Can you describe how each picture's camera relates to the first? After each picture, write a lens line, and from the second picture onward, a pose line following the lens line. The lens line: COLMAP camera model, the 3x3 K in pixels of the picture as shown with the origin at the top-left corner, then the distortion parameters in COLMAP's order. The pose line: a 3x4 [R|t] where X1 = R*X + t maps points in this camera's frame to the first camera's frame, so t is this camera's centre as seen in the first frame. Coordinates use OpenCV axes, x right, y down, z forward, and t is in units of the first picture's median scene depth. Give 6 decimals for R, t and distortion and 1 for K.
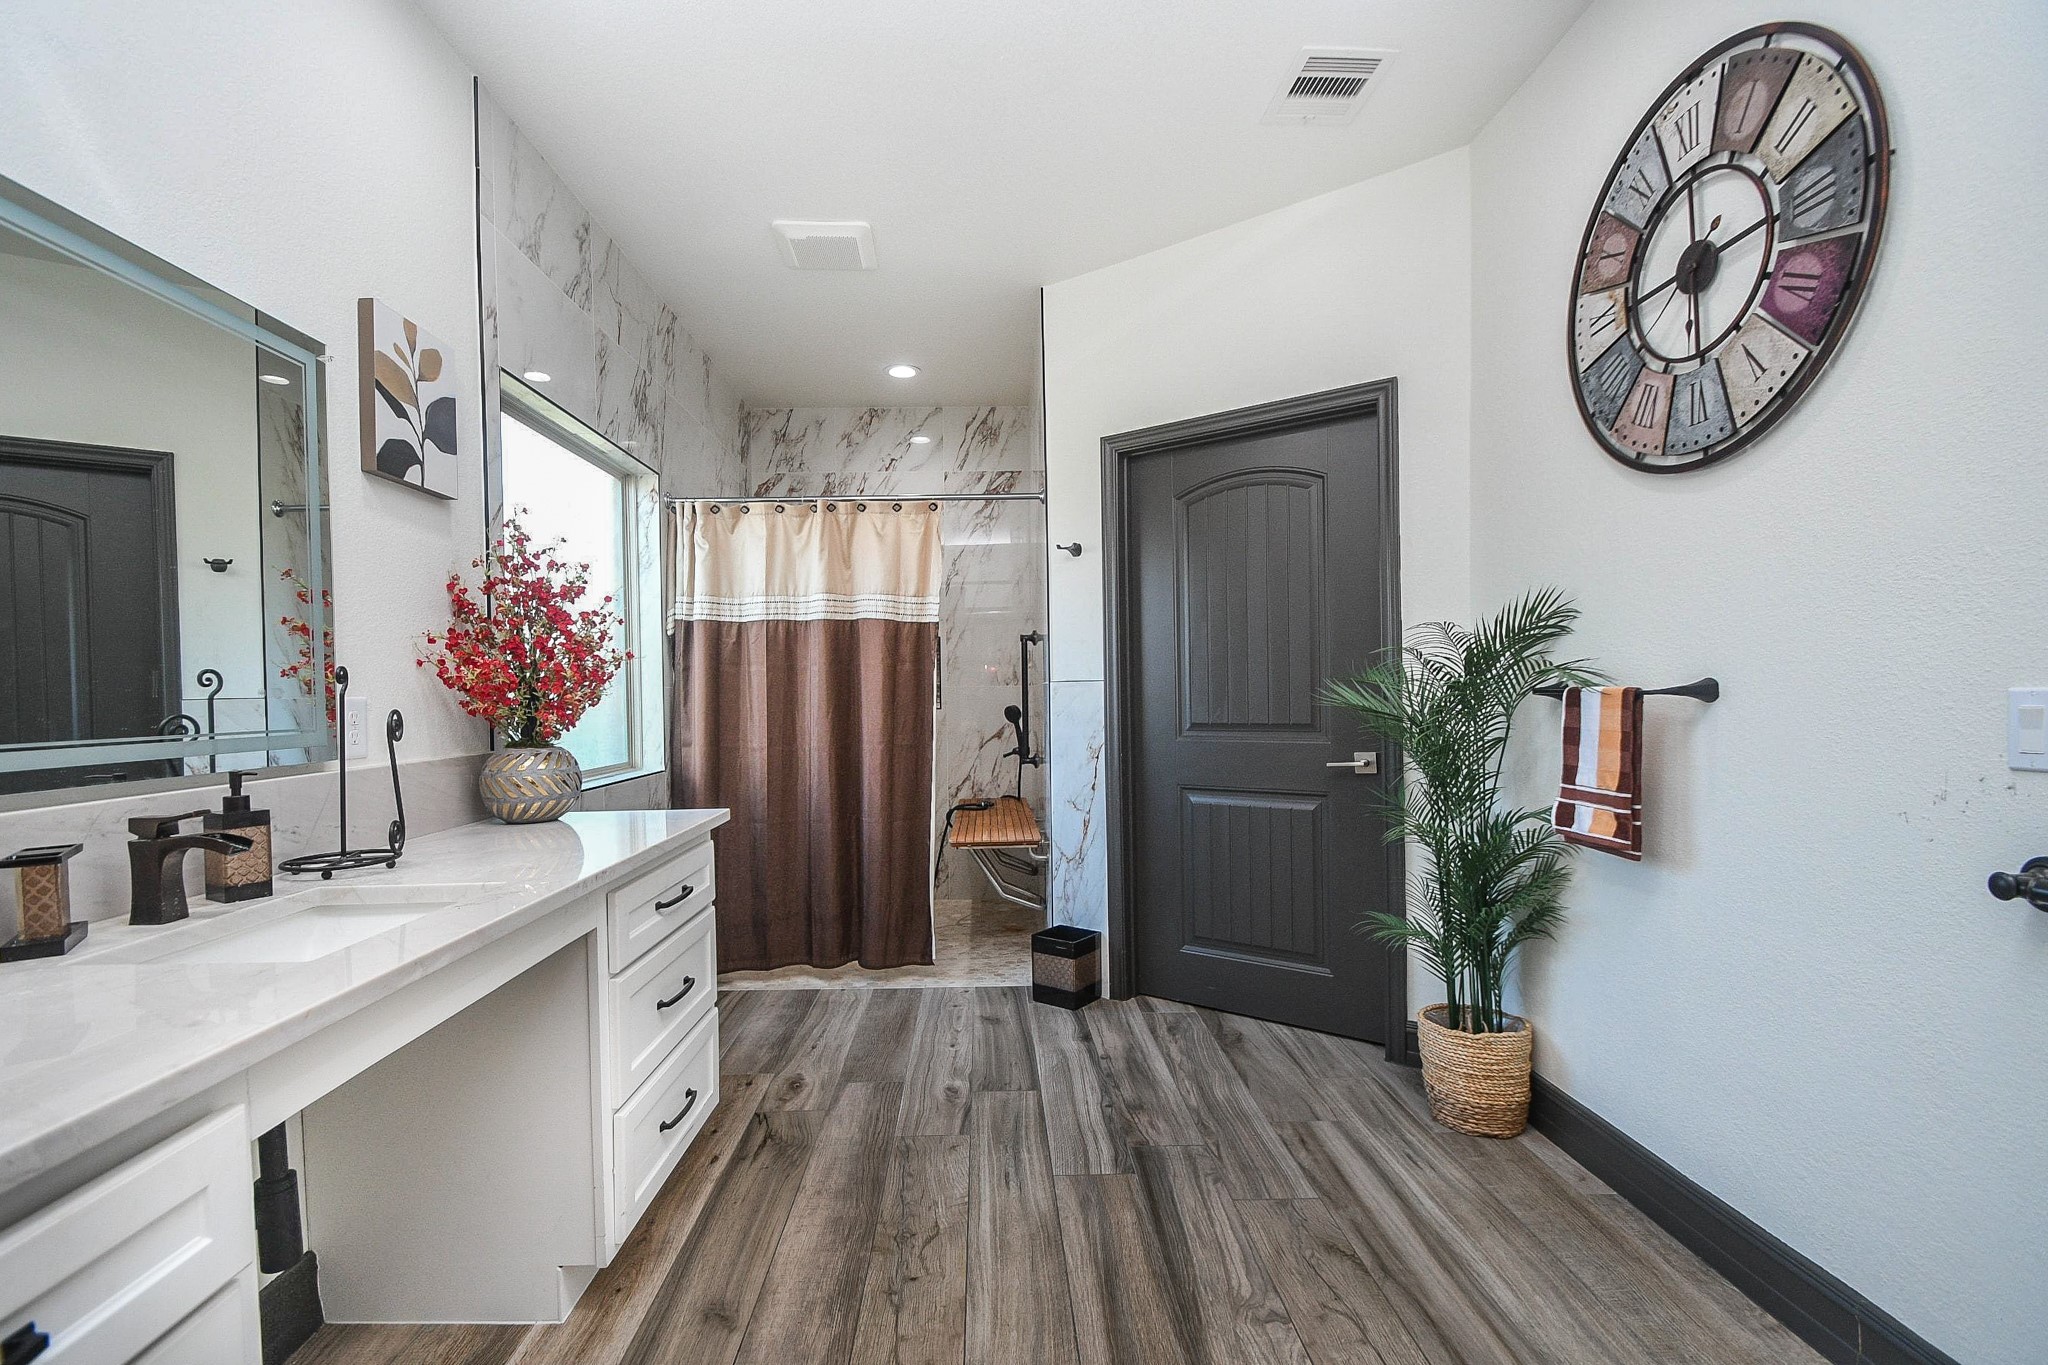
lens RADIAL K [[911.0, 0, 1012.9], [0, 911.0, 688.2], [0, 0, 1]] dist [0.018364, -0.017425]
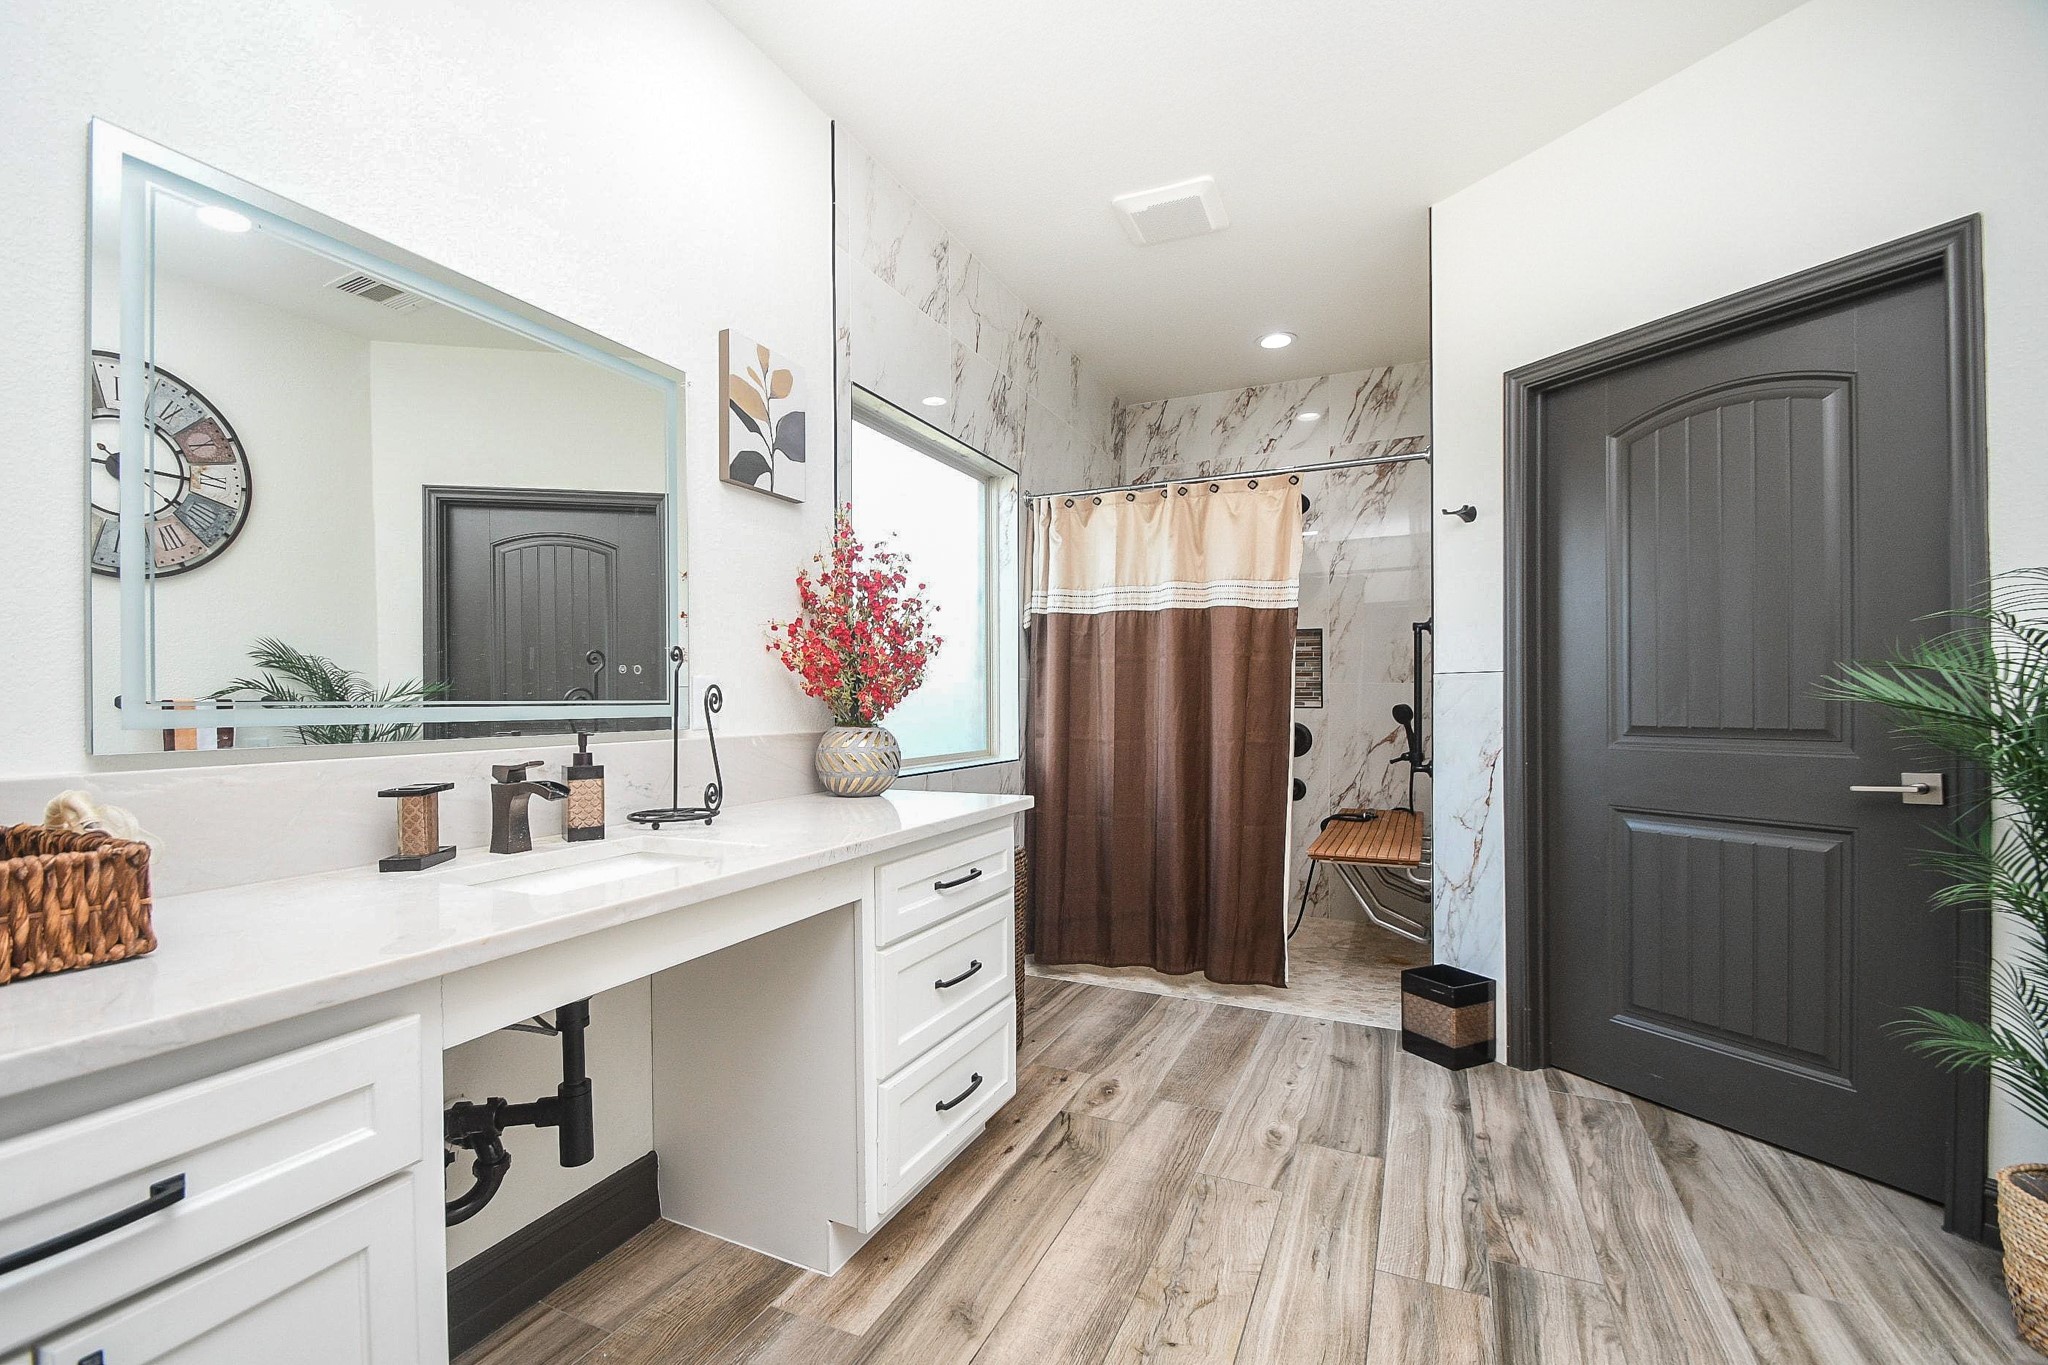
lens RADIAL K [[906.8, 0, 996.9], [0, 906.8, 690.1], [0, 0, 1]] dist [0.017382, -0.016838]
pose [[0.892339, 0.008140, -0.451292, 0.086548], [-0.008950, 0.999960, 0.000340, 0.016803], [0.451277, 0.003736, 0.892376, 0.101160]]
